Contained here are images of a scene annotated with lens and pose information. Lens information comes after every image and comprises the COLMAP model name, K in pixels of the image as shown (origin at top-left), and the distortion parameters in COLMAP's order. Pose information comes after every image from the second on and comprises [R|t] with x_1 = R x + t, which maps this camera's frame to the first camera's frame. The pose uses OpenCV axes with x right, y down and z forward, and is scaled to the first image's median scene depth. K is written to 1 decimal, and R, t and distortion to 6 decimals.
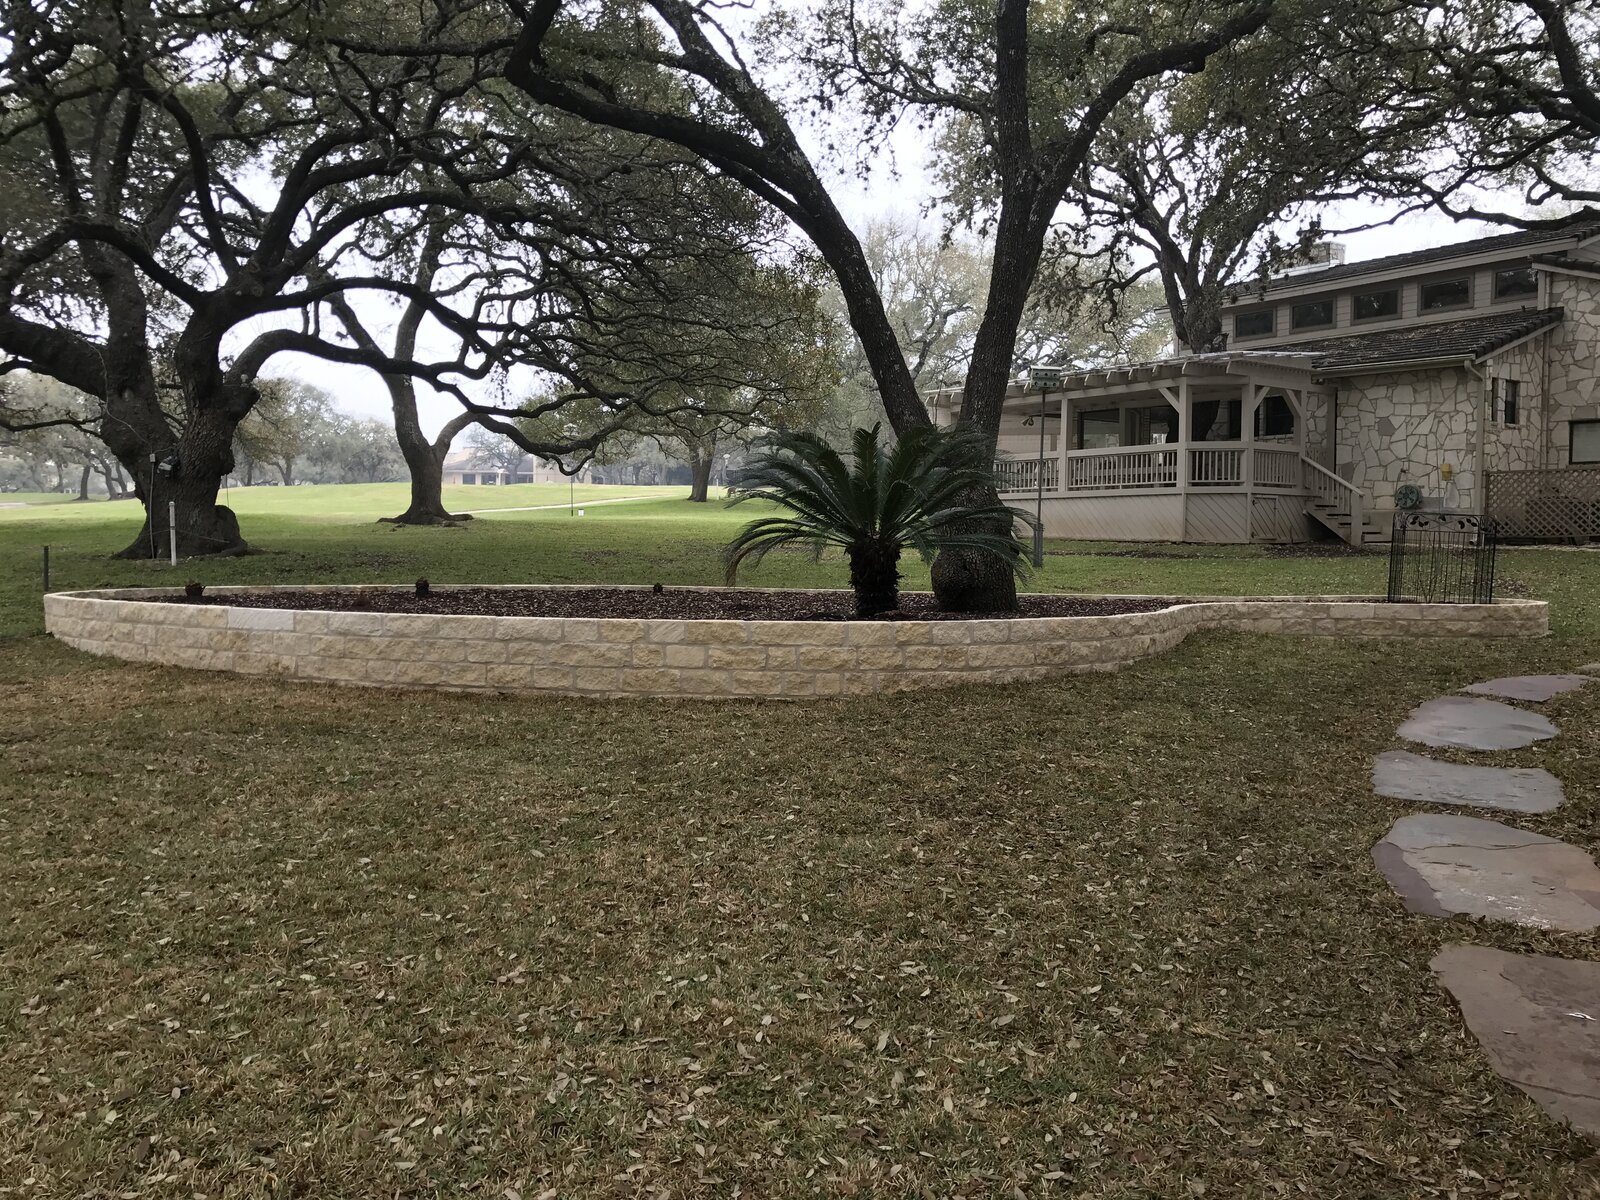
lens RADIAL K [[1290.4, 0, 790.2], [0, 1290.4, 588.7], [0, 0, 1]] dist [0.040281, -0.048899]
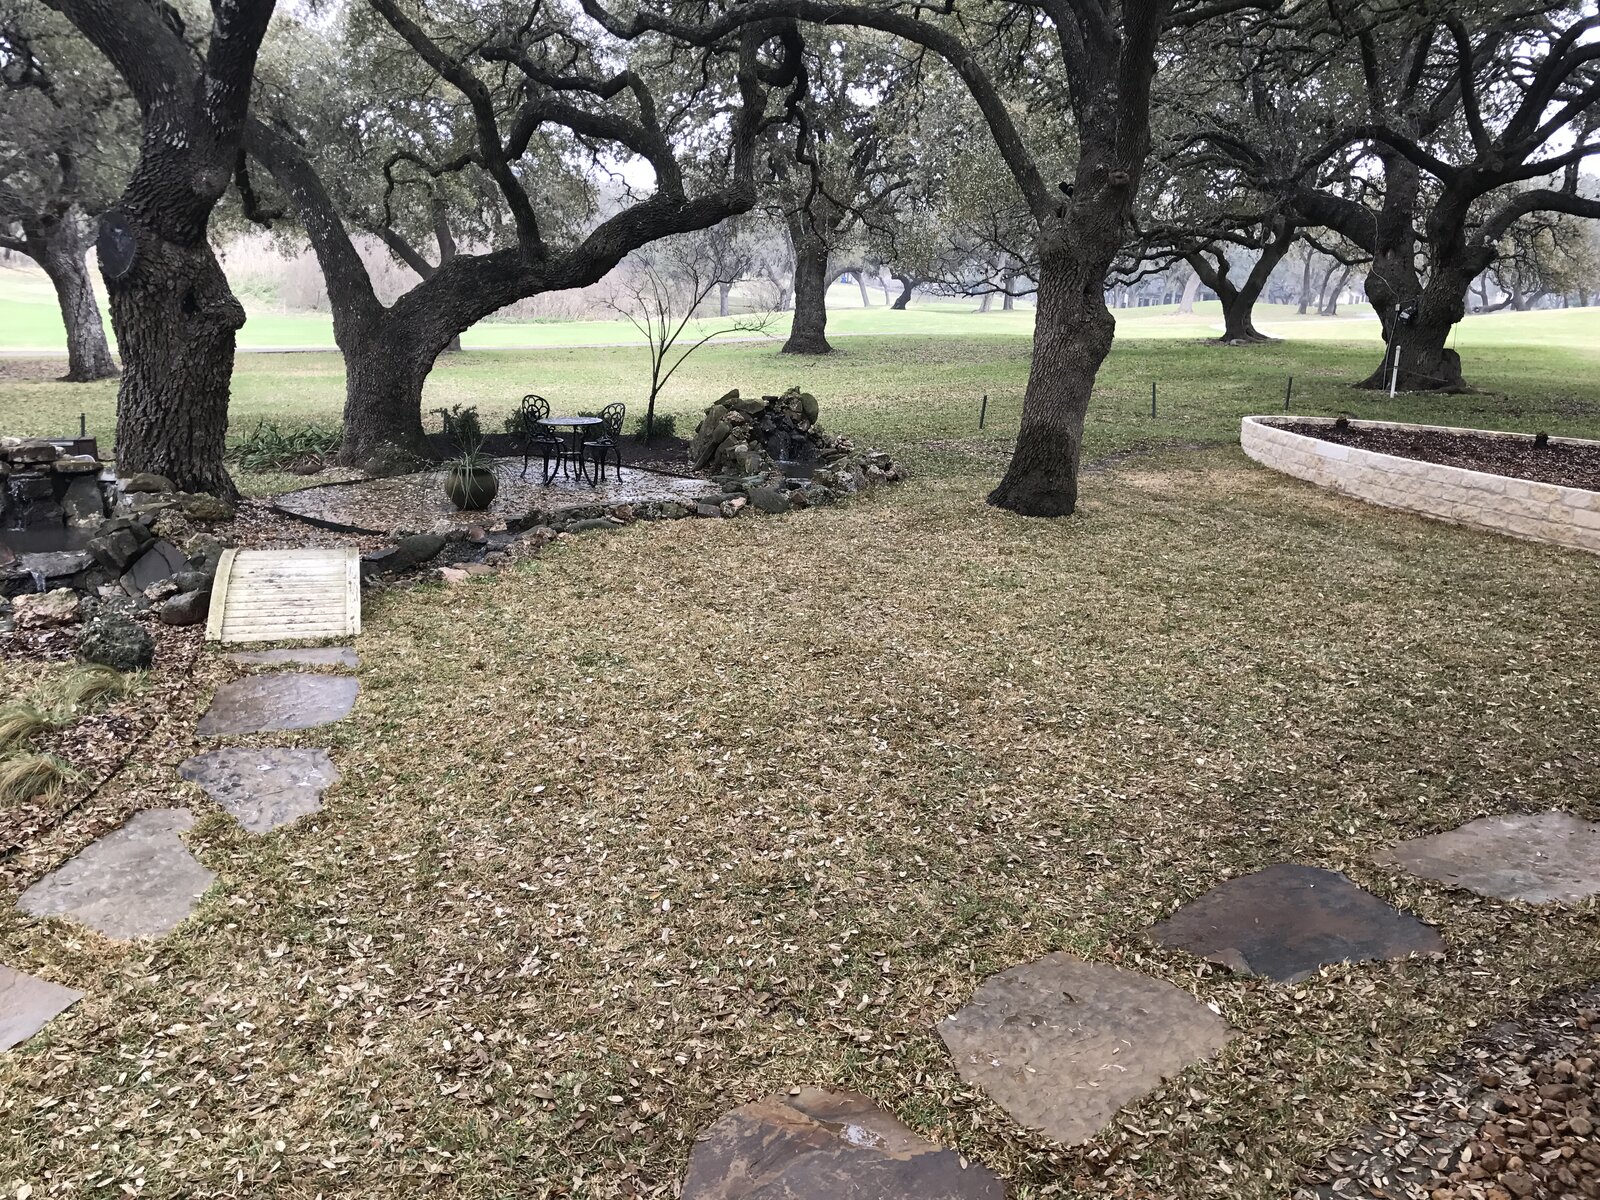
lens RADIAL K [[1290.4, 0, 811.6], [0, 1290.4, 598.1], [0, 0, 1]] dist [0.040281, -0.048899]
pose [[0.574773, 0.214326, -0.789747, 0.183872], [-0.091538, 0.975874, 0.198217, -0.020799], [0.813177, -0.041638, 0.580526, -0.147949]]
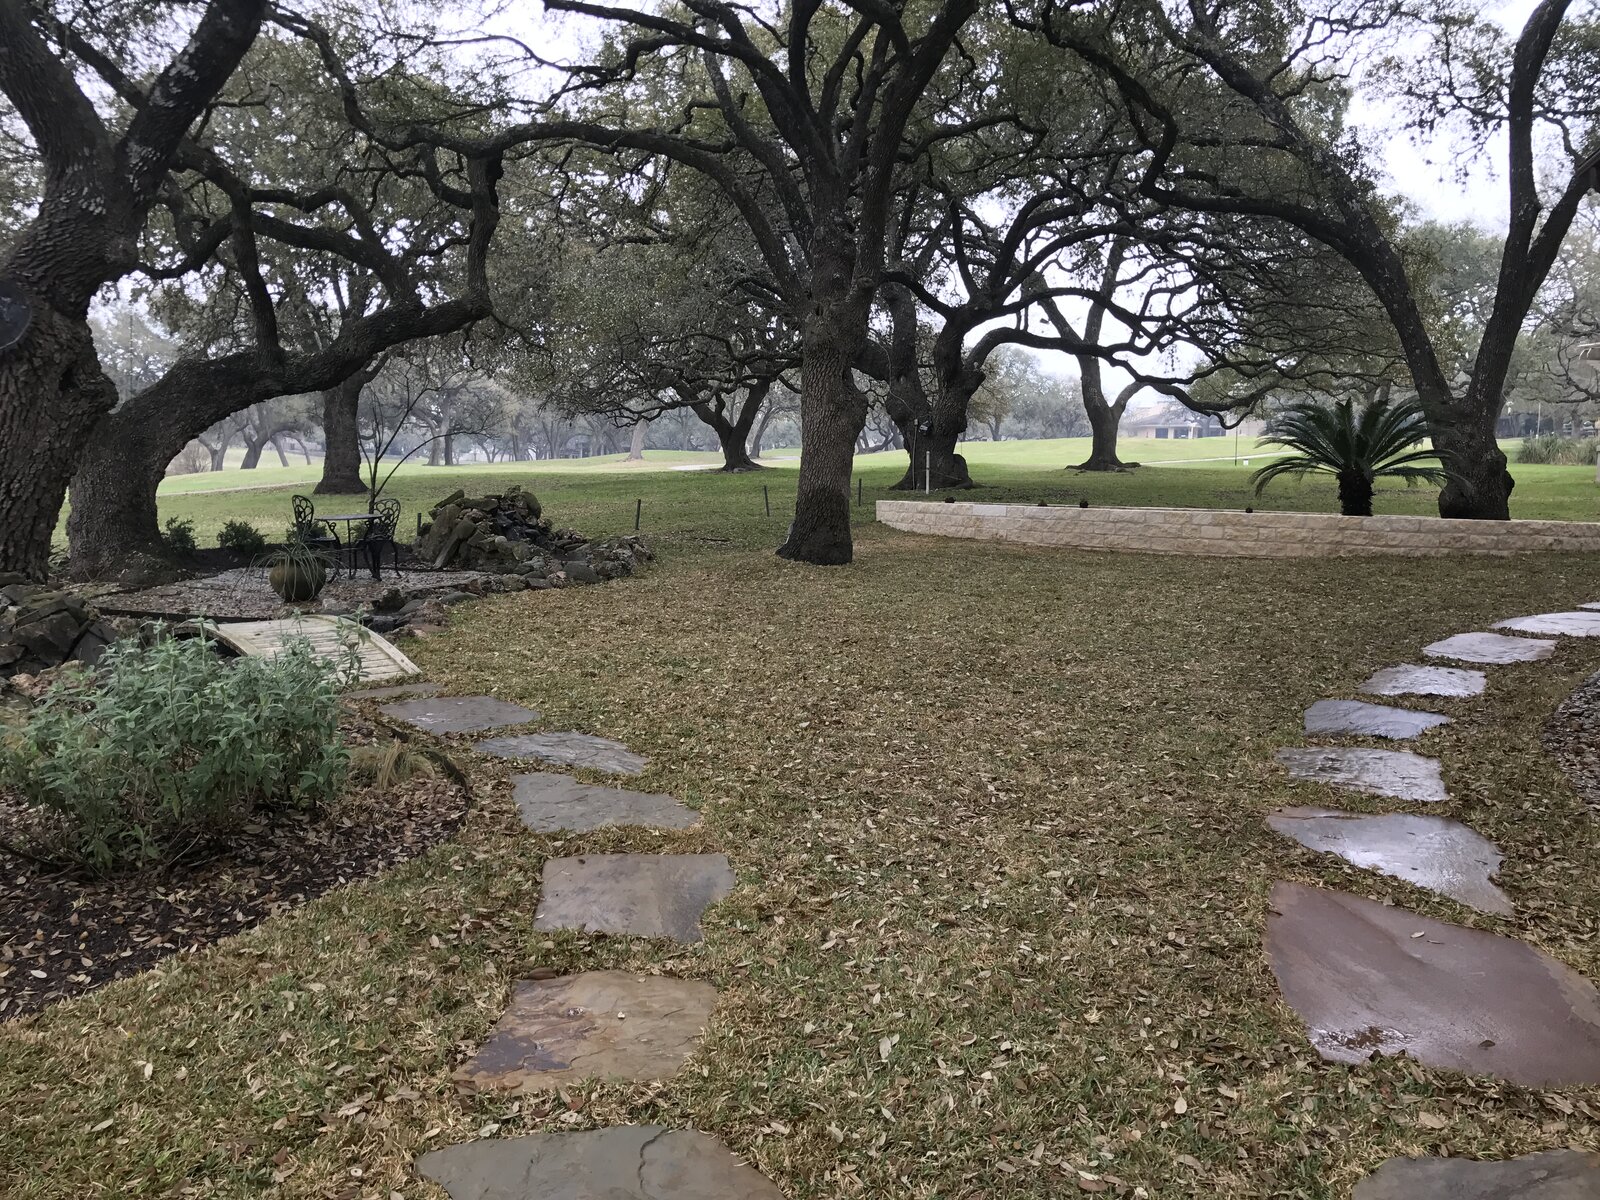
lens RADIAL K [[1290.4, 0, 800.7], [0, 1290.4, 601.5], [0, 0, 1]] dist [0.040281, -0.048899]
pose [[0.869750, 0.056646, -0.490230, 0.106910], [-0.034822, 0.997959, 0.053533, 0.024735], [0.492262, -0.029489, 0.869947, -0.294041]]
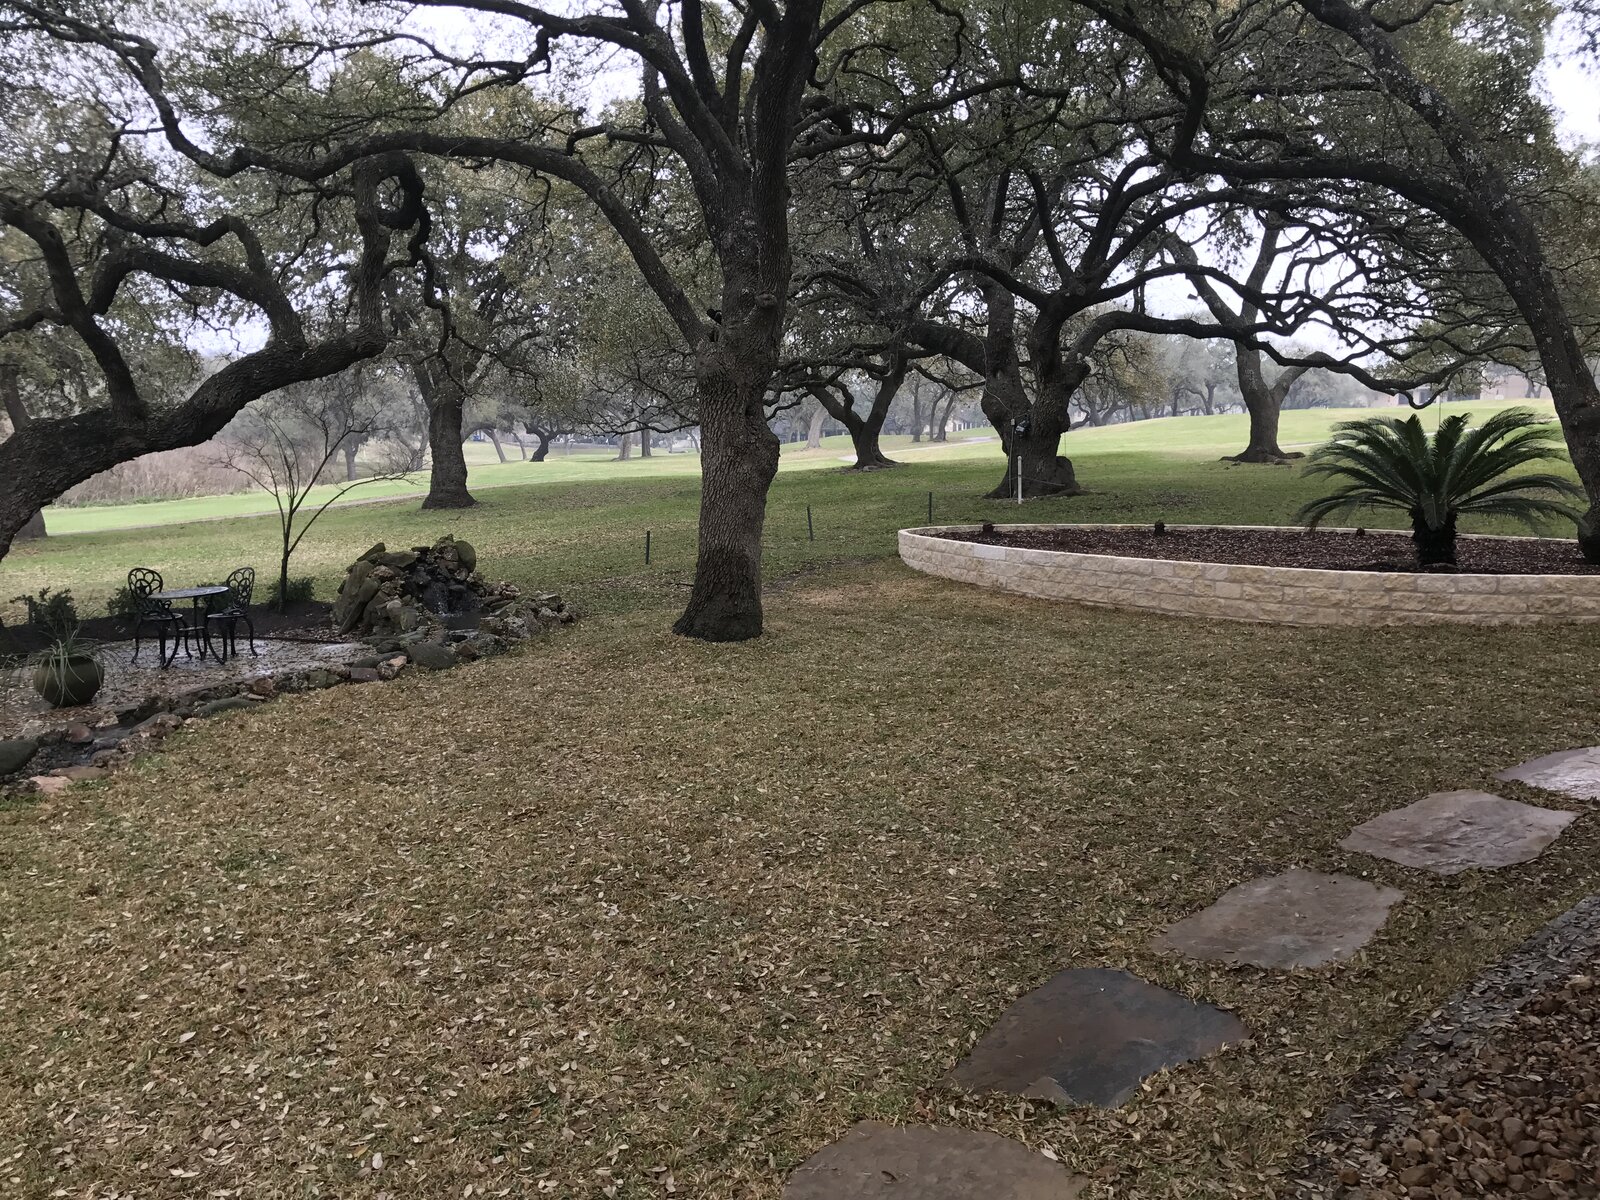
lens RADIAL K [[1290.4, 0, 807.4], [0, 1290.4, 583.8], [0, 0, 1]] dist [0.040281, -0.048899]
pose [[0.774392, 0.051881, -0.630576, 0.158583], [-0.015220, 0.997872, 0.063409, -0.013187], [0.632523, -0.039506, 0.773533, -0.137986]]
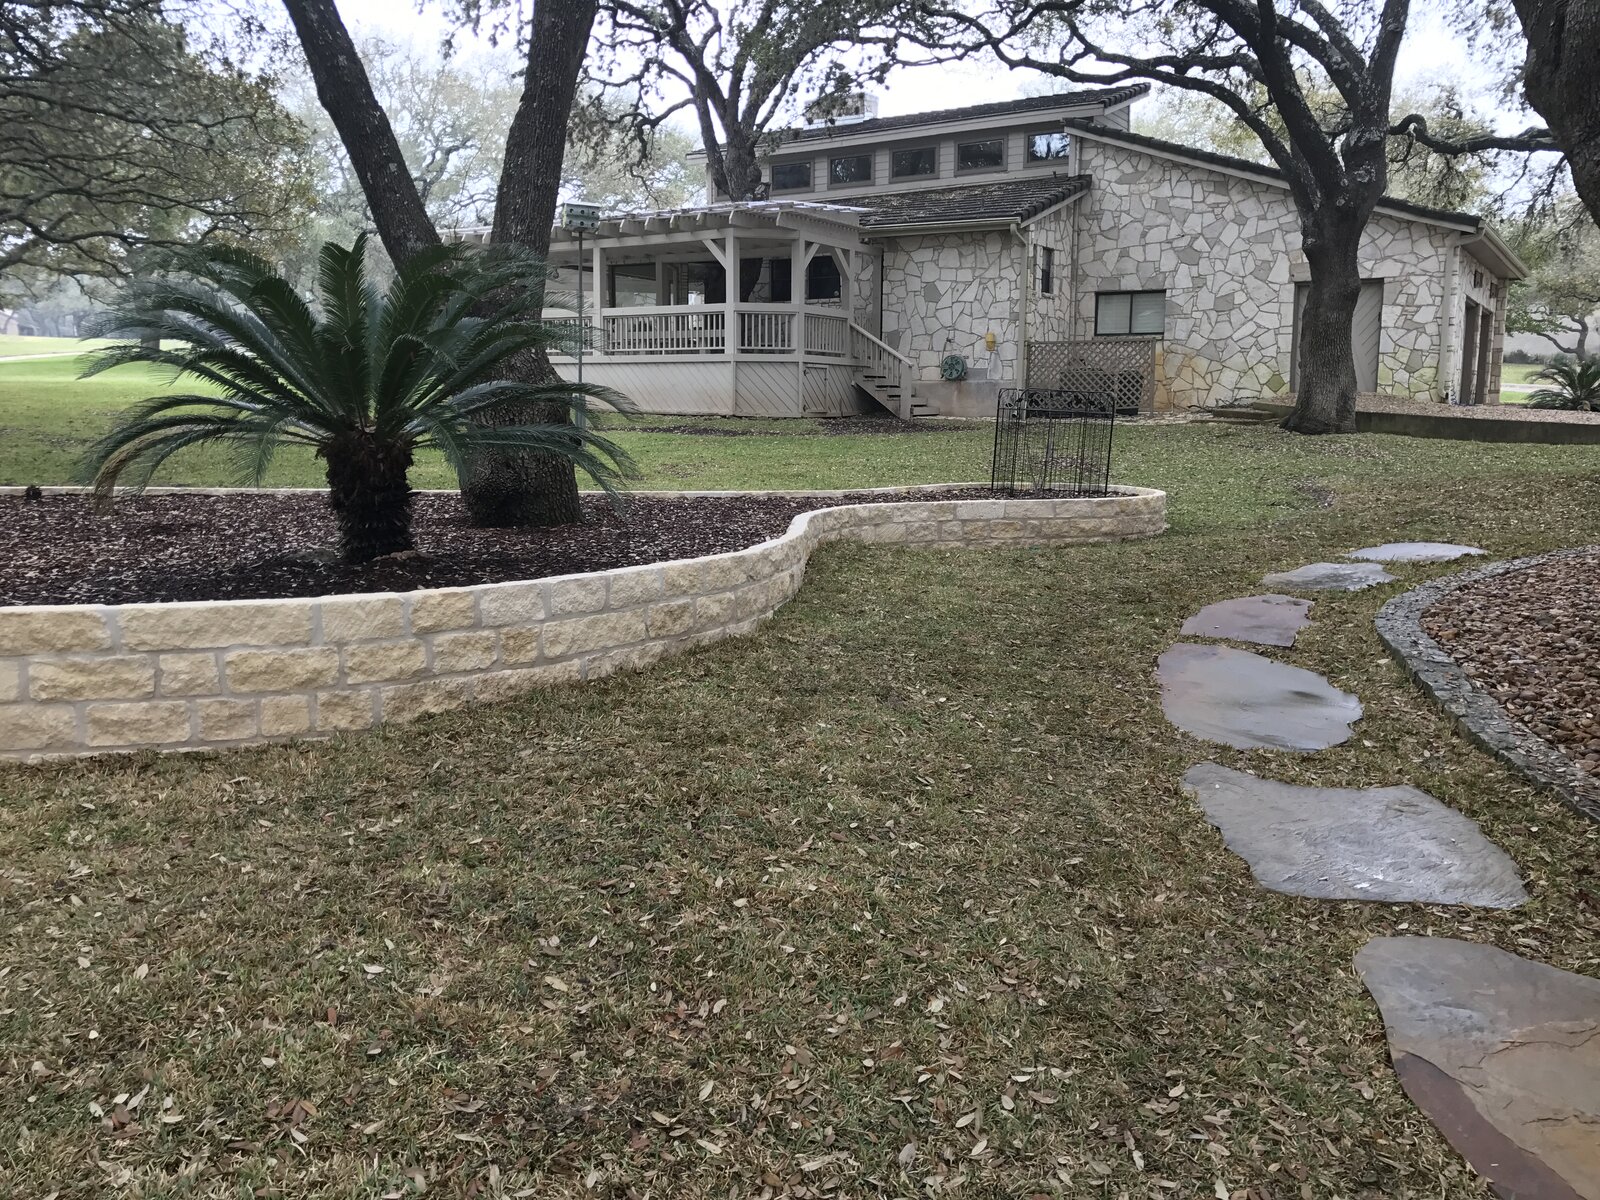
lens RADIAL K [[1290.4, 0, 782.6], [0, 1290.4, 578.0], [0, 0, 1]] dist [0.040281, -0.048899]
pose [[0.933703, -0.045976, 0.355084, 0.011350], [0.011631, 0.995093, 0.098261, -0.011467], [-0.357859, -0.087616, 0.929656, 0.145700]]
